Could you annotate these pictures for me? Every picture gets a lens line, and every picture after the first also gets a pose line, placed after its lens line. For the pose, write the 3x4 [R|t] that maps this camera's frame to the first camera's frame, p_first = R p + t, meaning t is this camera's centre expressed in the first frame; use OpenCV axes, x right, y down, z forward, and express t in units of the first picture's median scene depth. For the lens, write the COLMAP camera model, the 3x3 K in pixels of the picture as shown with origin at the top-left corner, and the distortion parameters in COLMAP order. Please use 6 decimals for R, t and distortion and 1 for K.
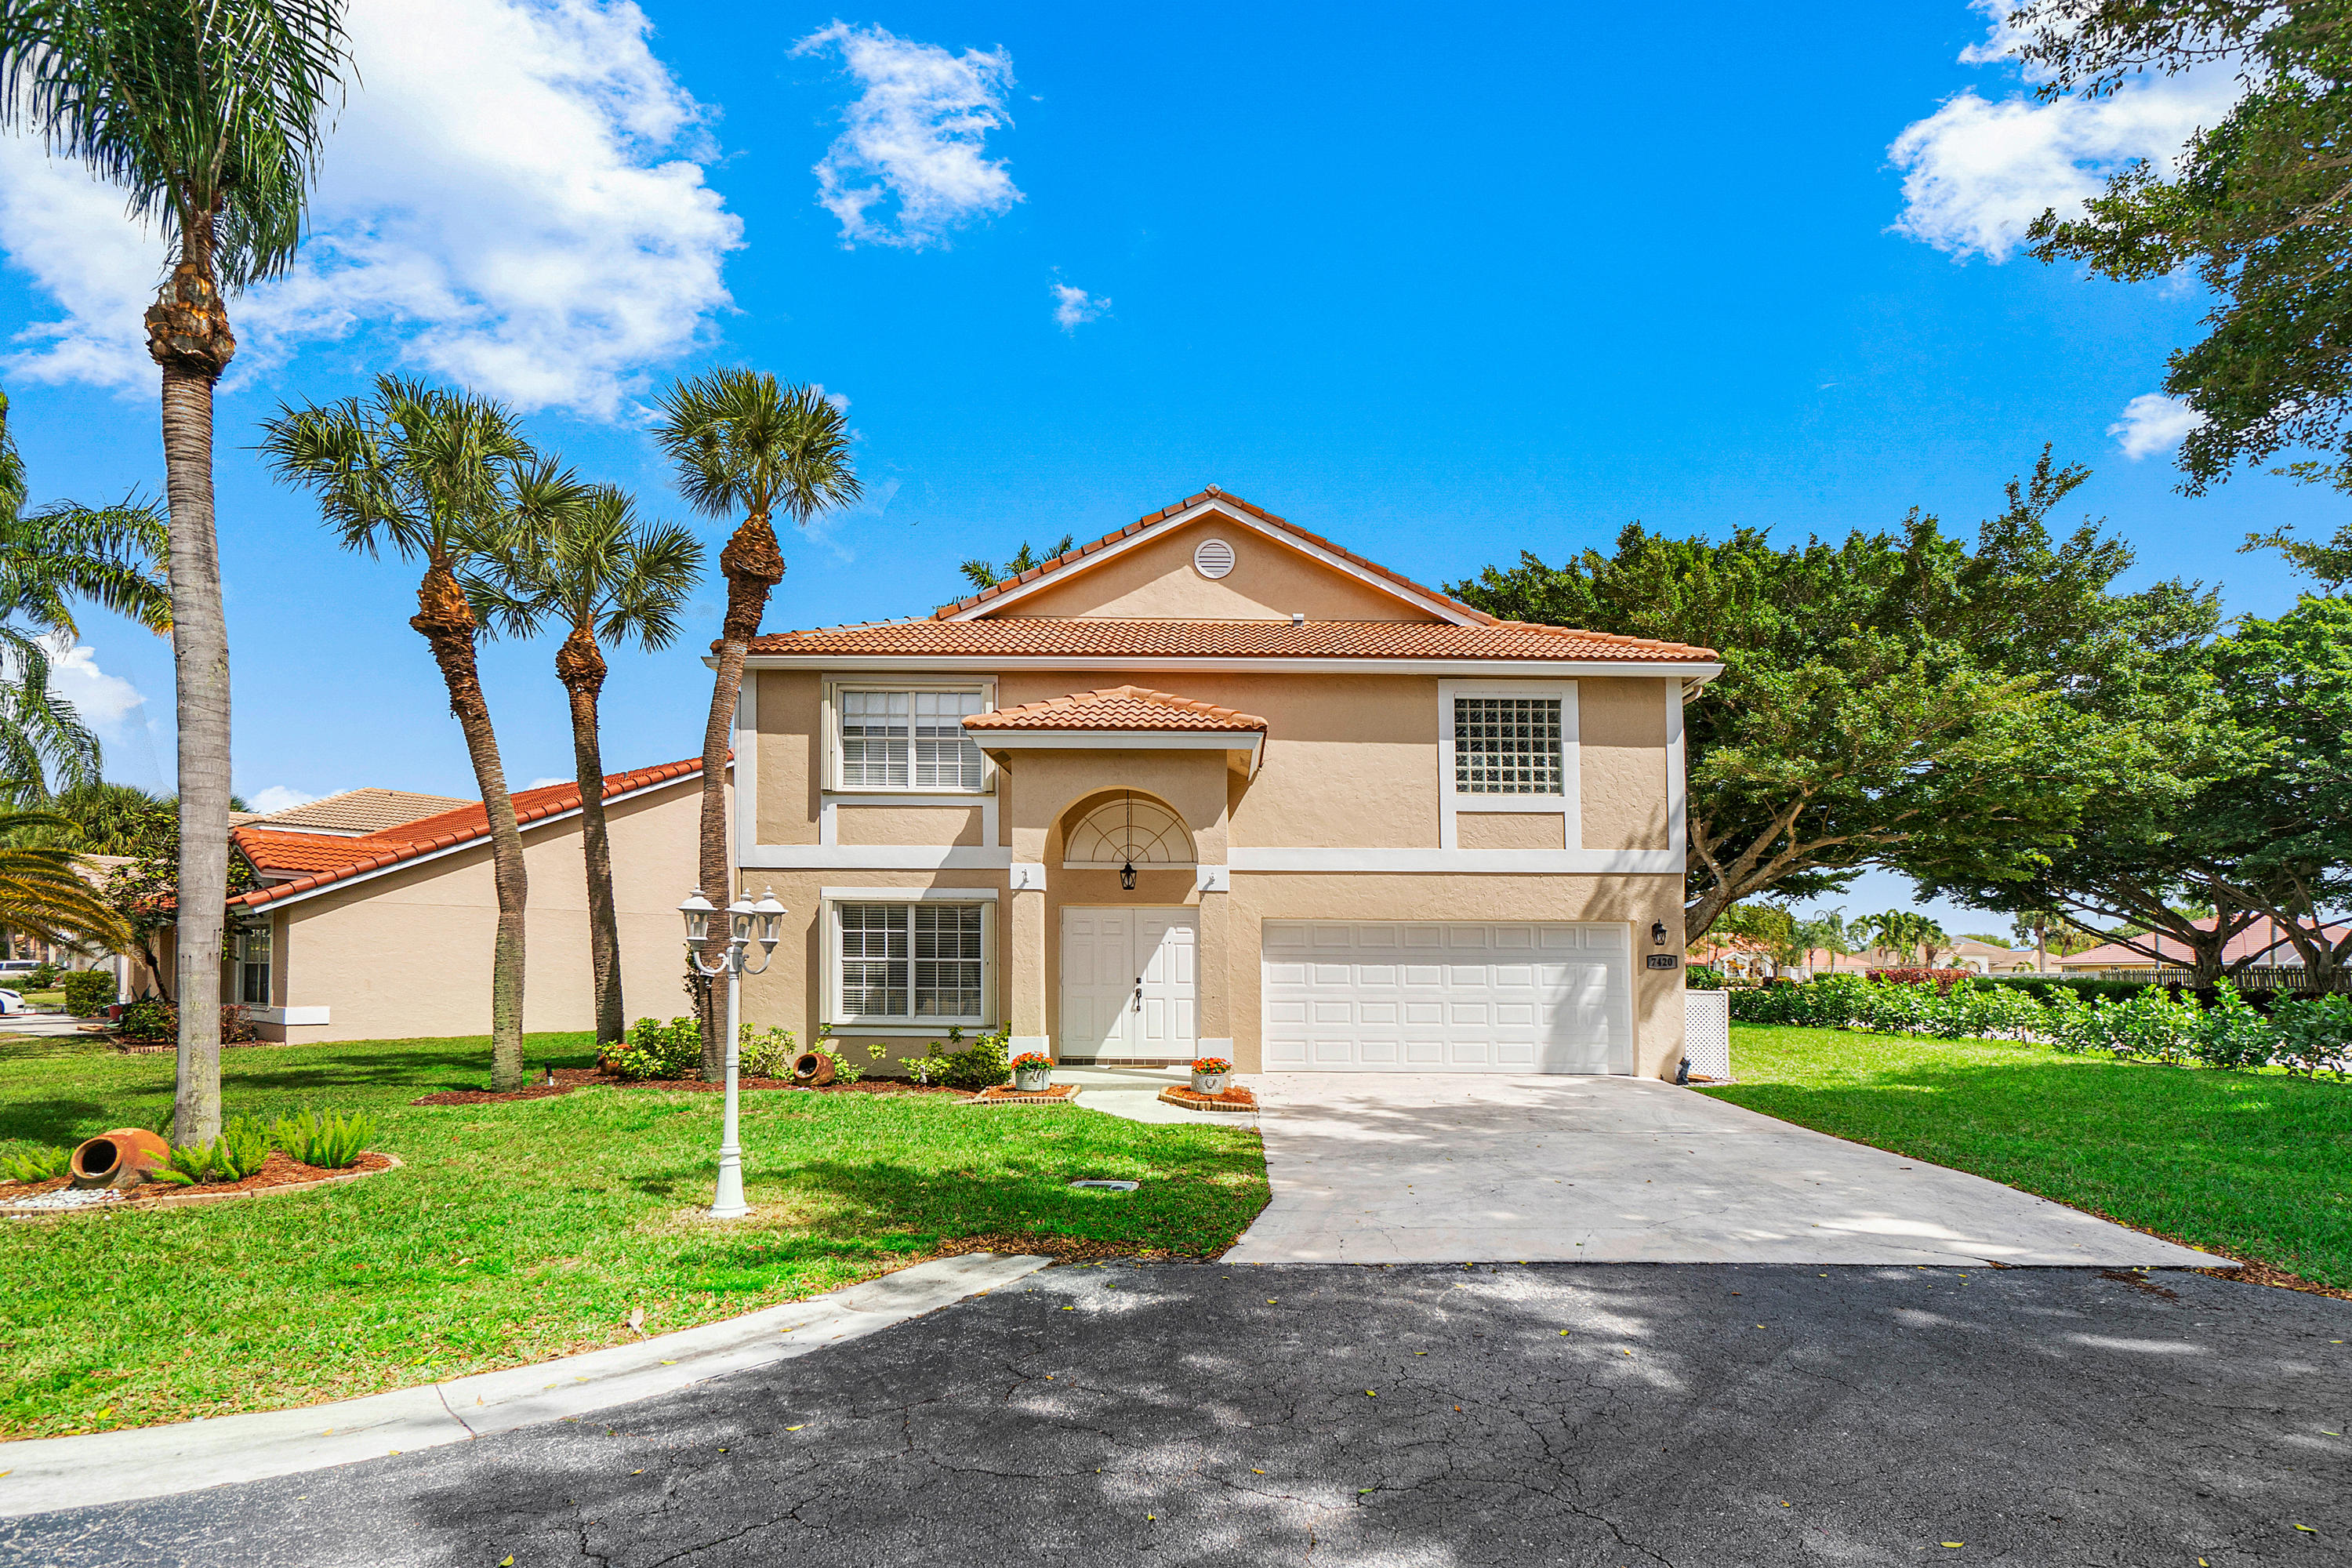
lens RADIAL K [[904.7, 0, 1030.5], [0, 904.7, 774.9], [0, 0, 1]] dist [-0.002378, -0.000005]
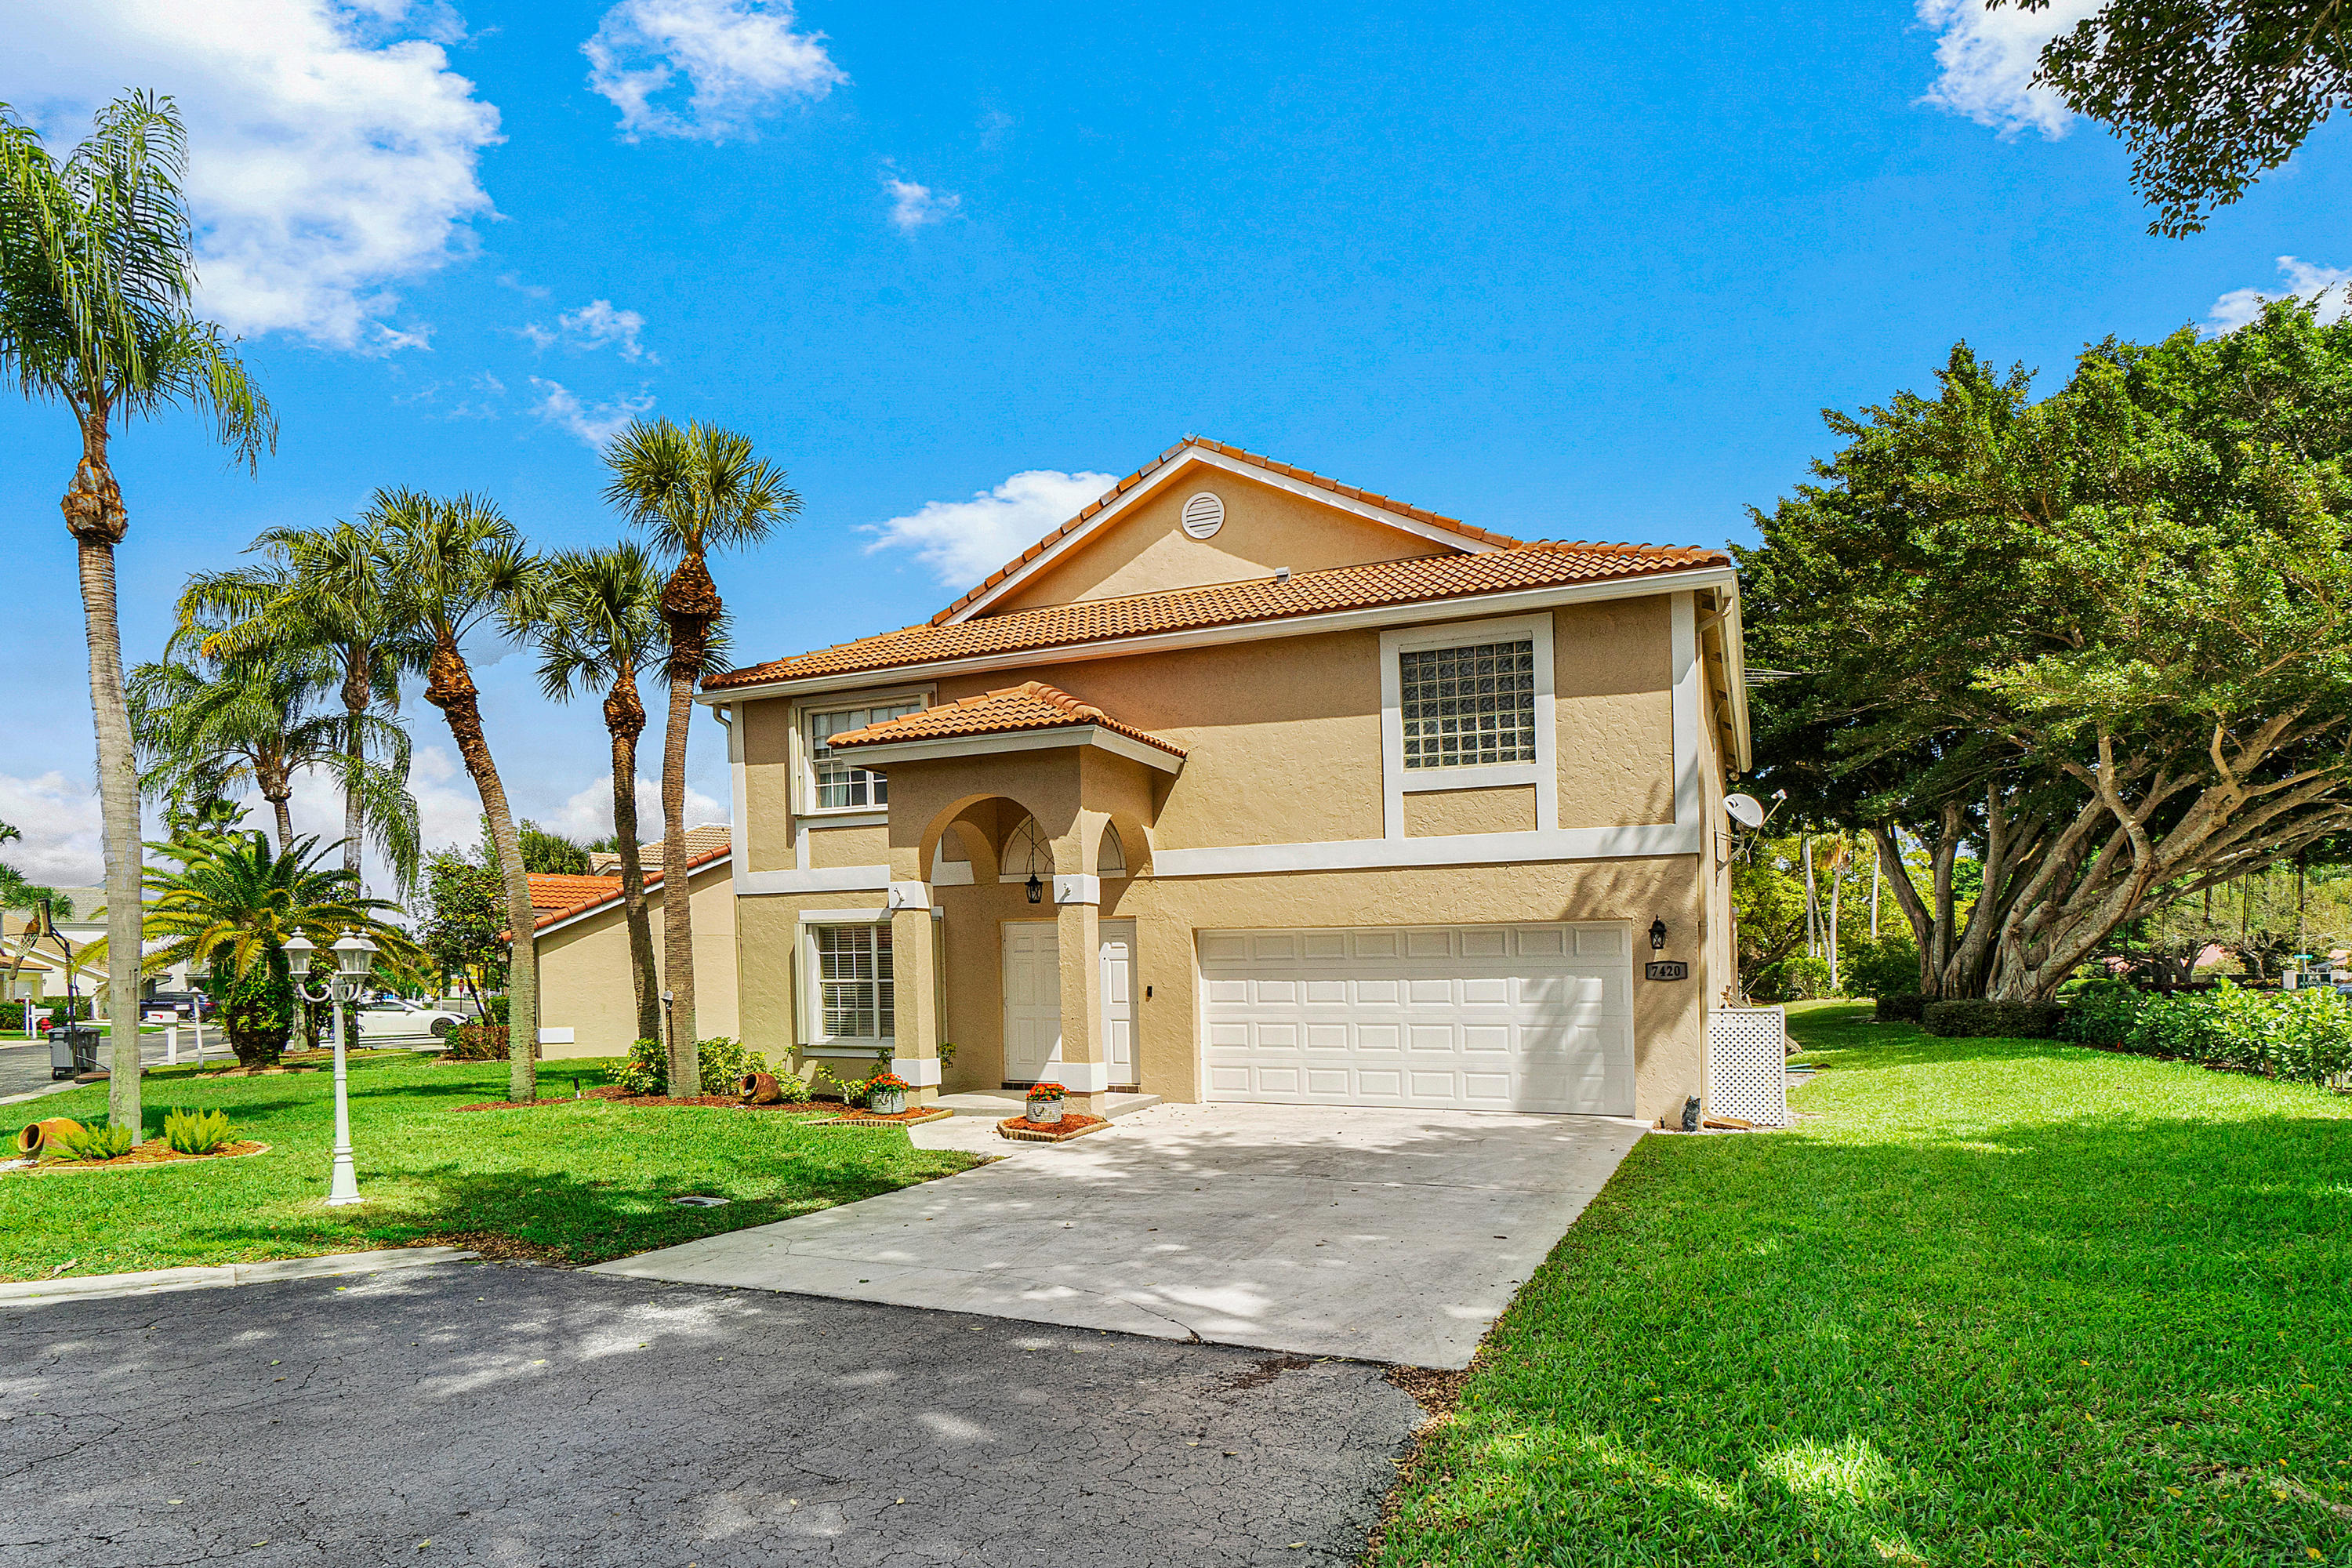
lens RADIAL K [[1035.8, 0, 1156.9], [0, 1035.8, 799.6], [0, 0, 1]] dist [-0.000210, 0.000139]
pose [[0.942601, -0.071200, -0.326243, 0.560196], [0.082588, 0.996359, 0.021169, 0.009040], [0.323548, -0.046898, 0.945049, 0.042532]]
